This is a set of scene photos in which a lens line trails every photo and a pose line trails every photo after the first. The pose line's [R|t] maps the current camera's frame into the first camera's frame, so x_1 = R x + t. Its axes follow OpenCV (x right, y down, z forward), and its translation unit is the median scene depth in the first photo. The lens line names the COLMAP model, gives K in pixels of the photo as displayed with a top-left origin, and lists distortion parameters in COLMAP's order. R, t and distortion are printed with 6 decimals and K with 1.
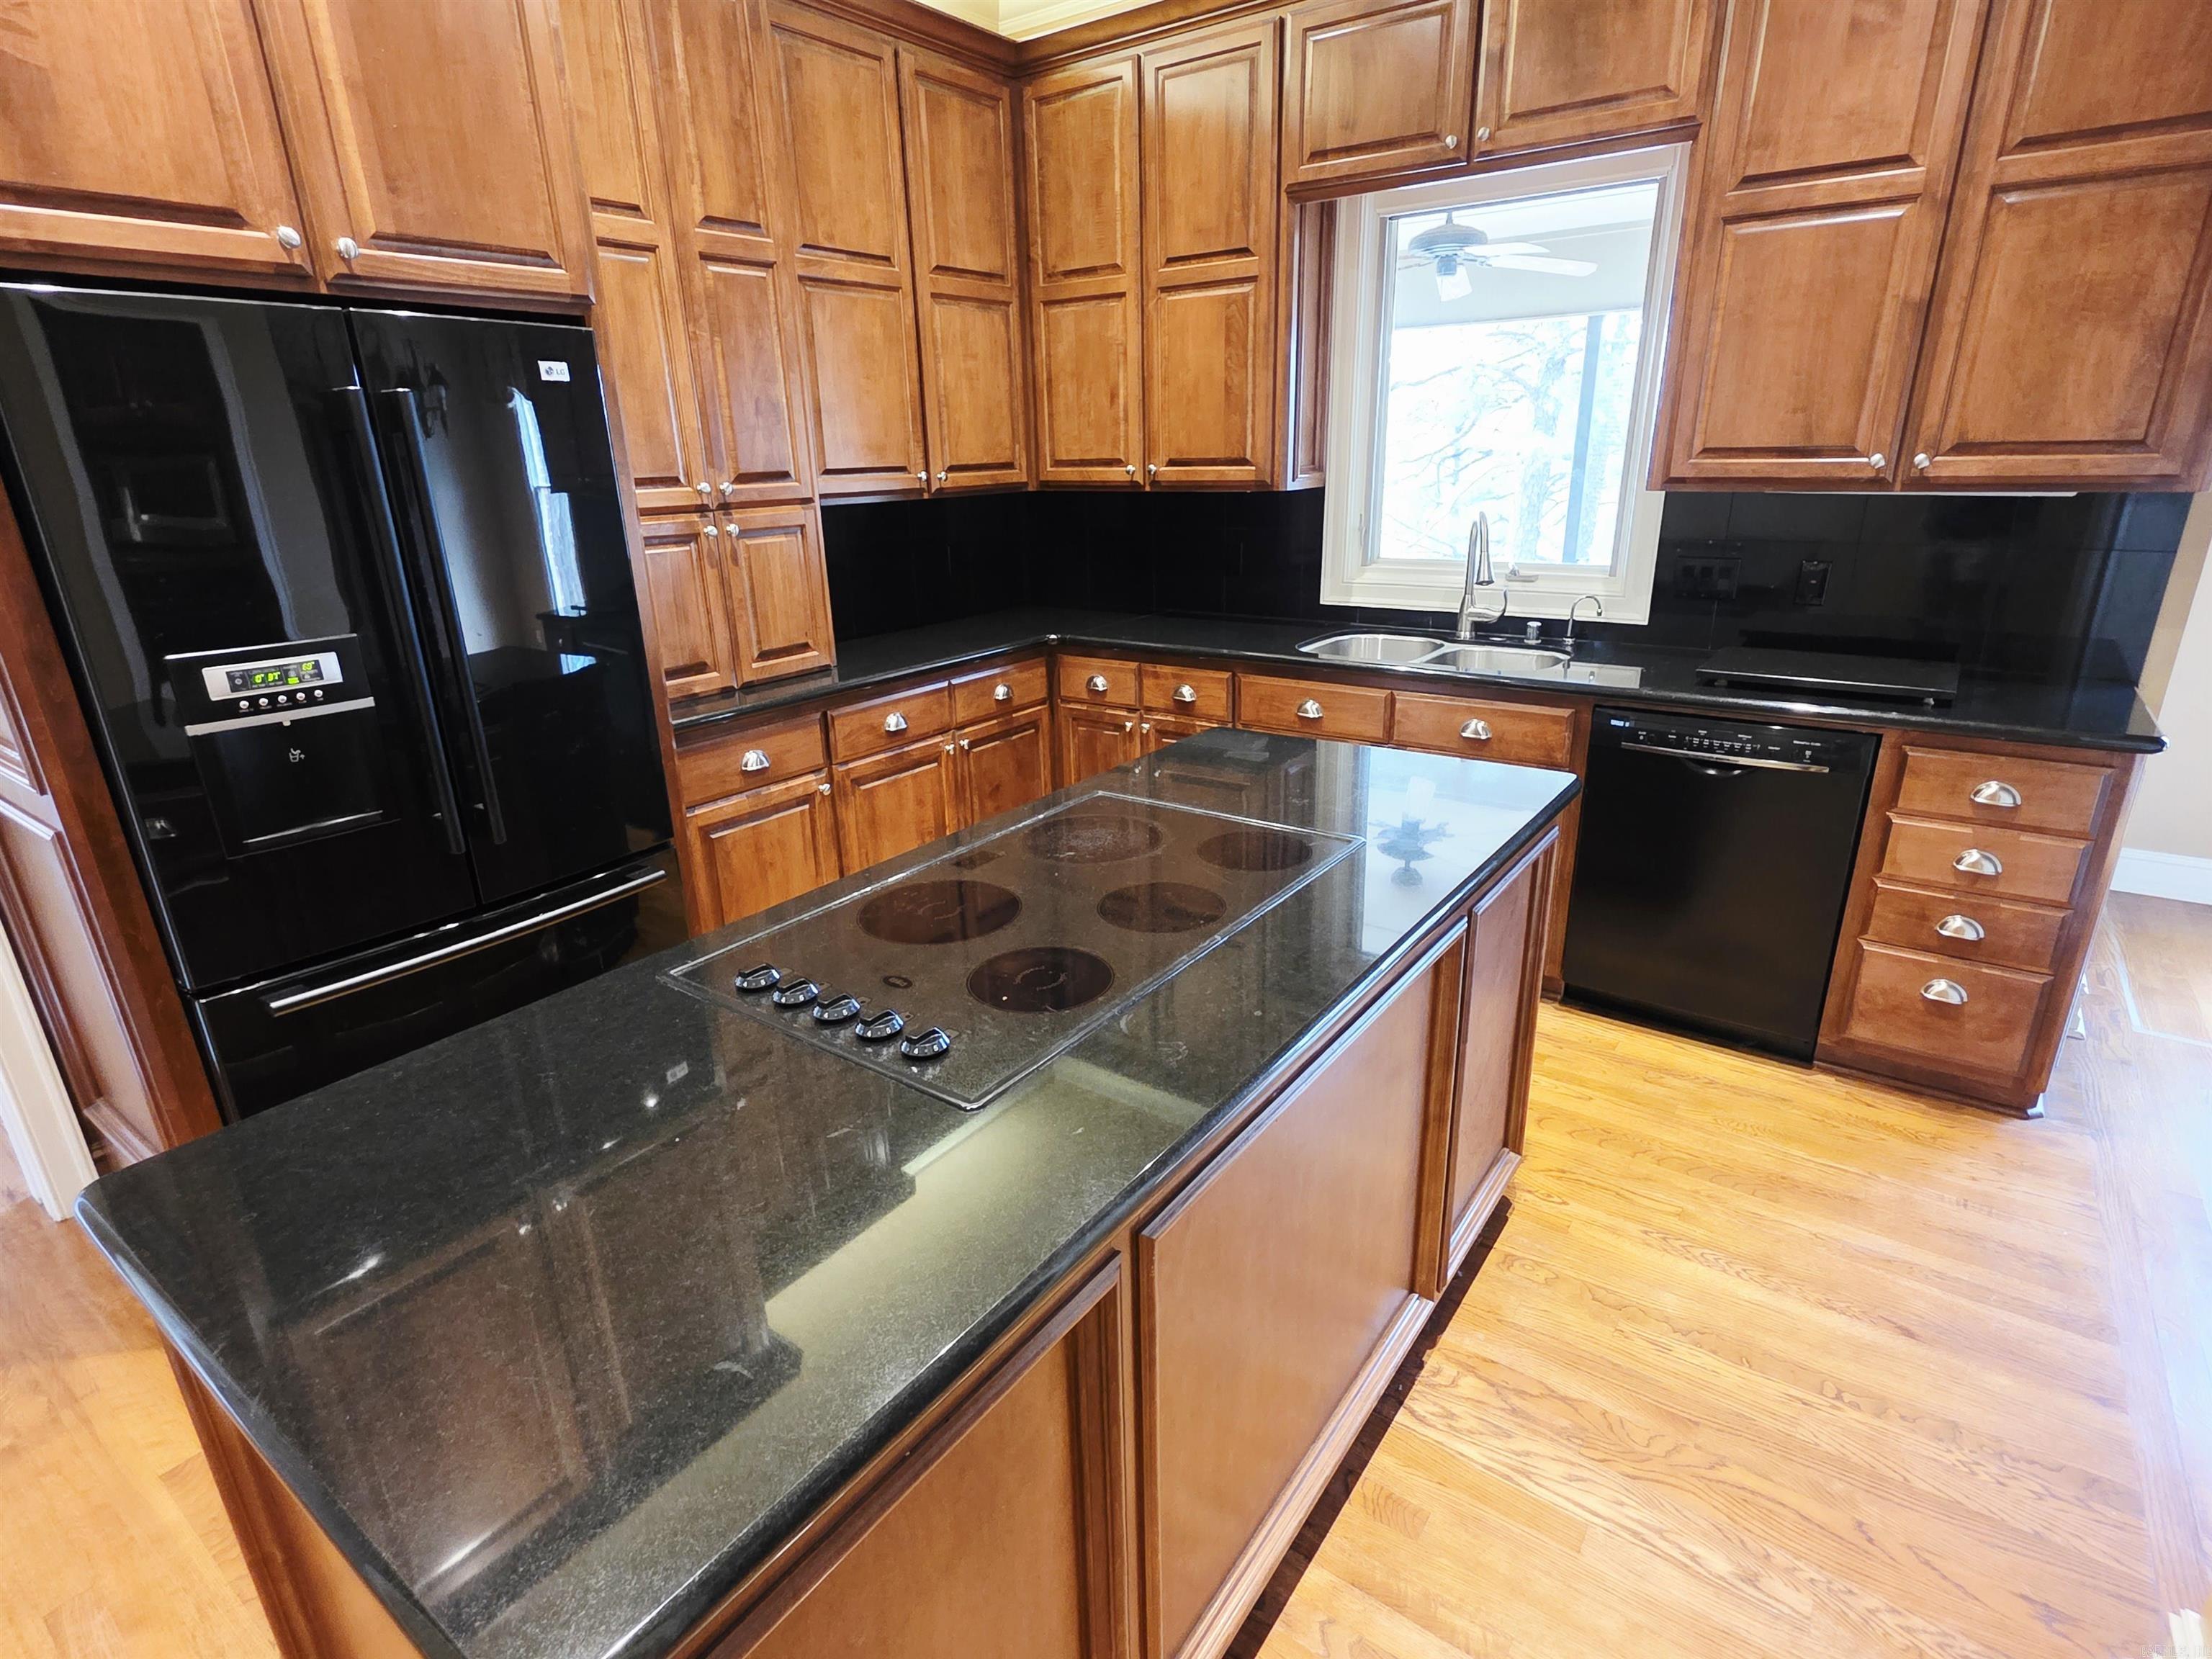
lens RADIAL K [[1111.5, 0, 1110.8], [0, 1111.5, 834.6], [0, 0, 1]] dist [0.000076, 0.001070]
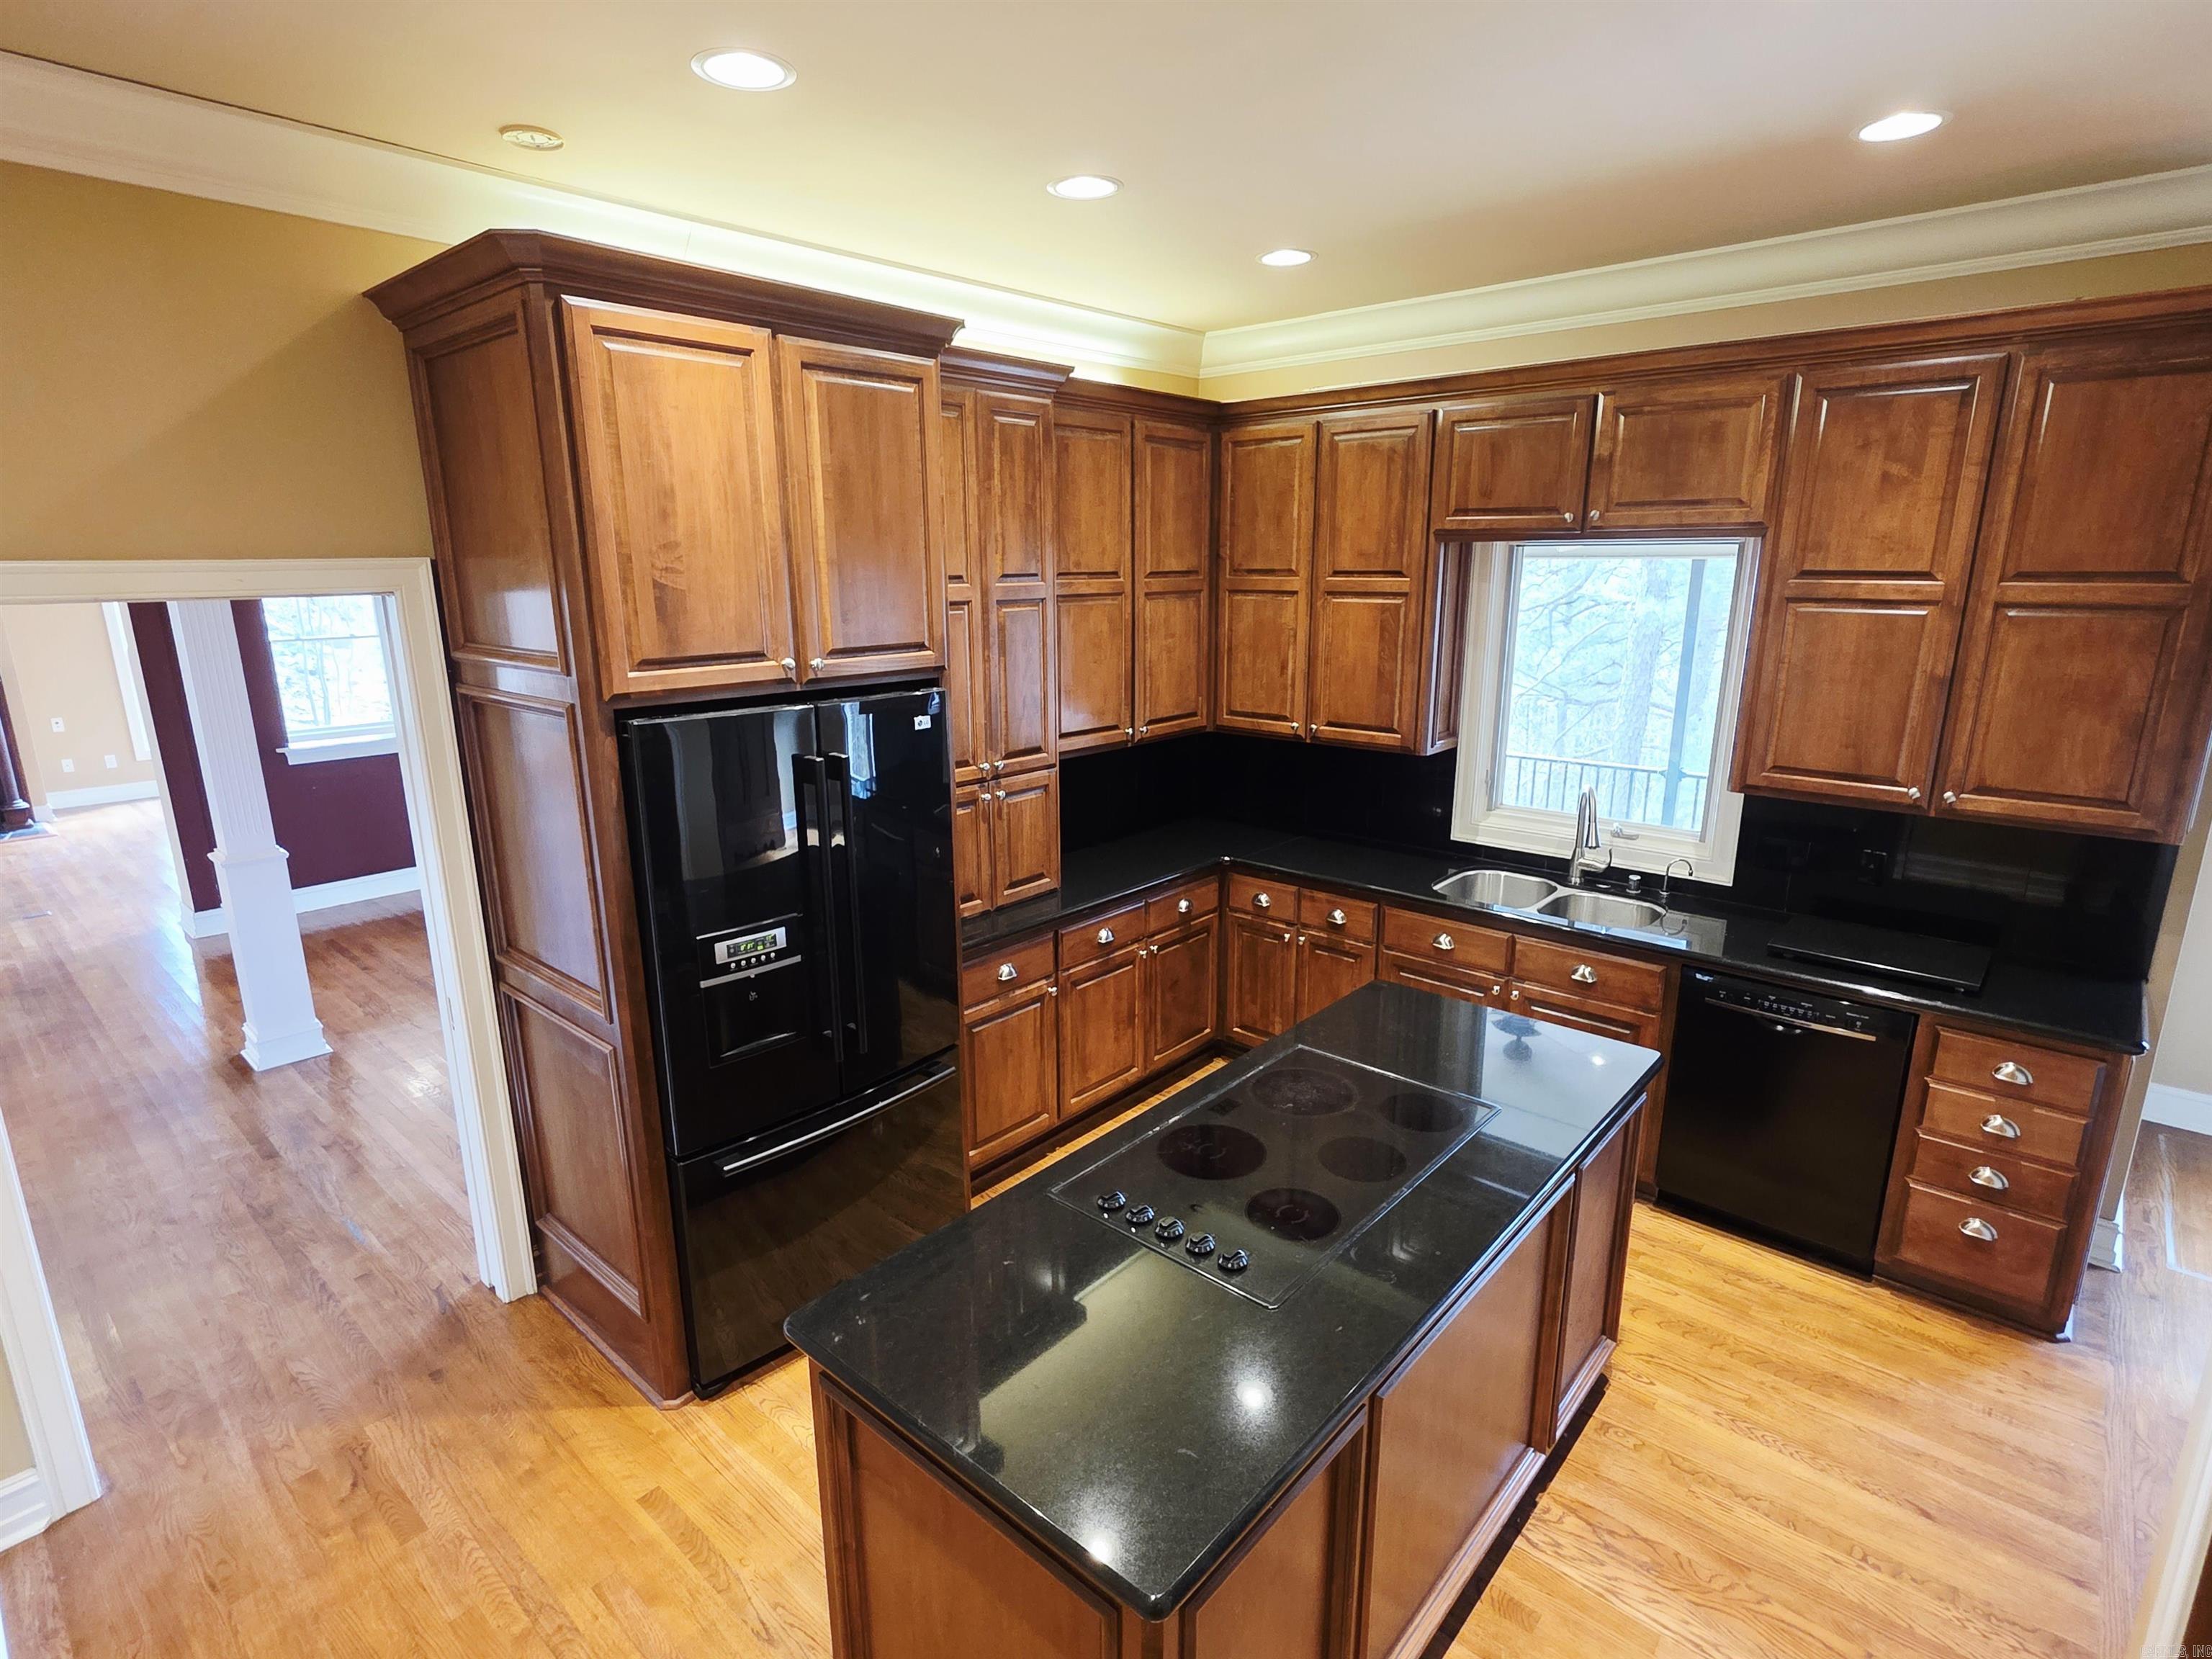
lens RADIAL K [[1111.5, 0, 1108.9], [0, 1111.5, 835.7], [0, 0, 1]] dist [0.000311, 0.000754]
pose [[0.995184, 0.041681, -0.088716, -0.103583], [-0.049637, 0.994754, -0.089444, -0.125678], [0.084523, 0.093417, 0.992033, -0.316225]]
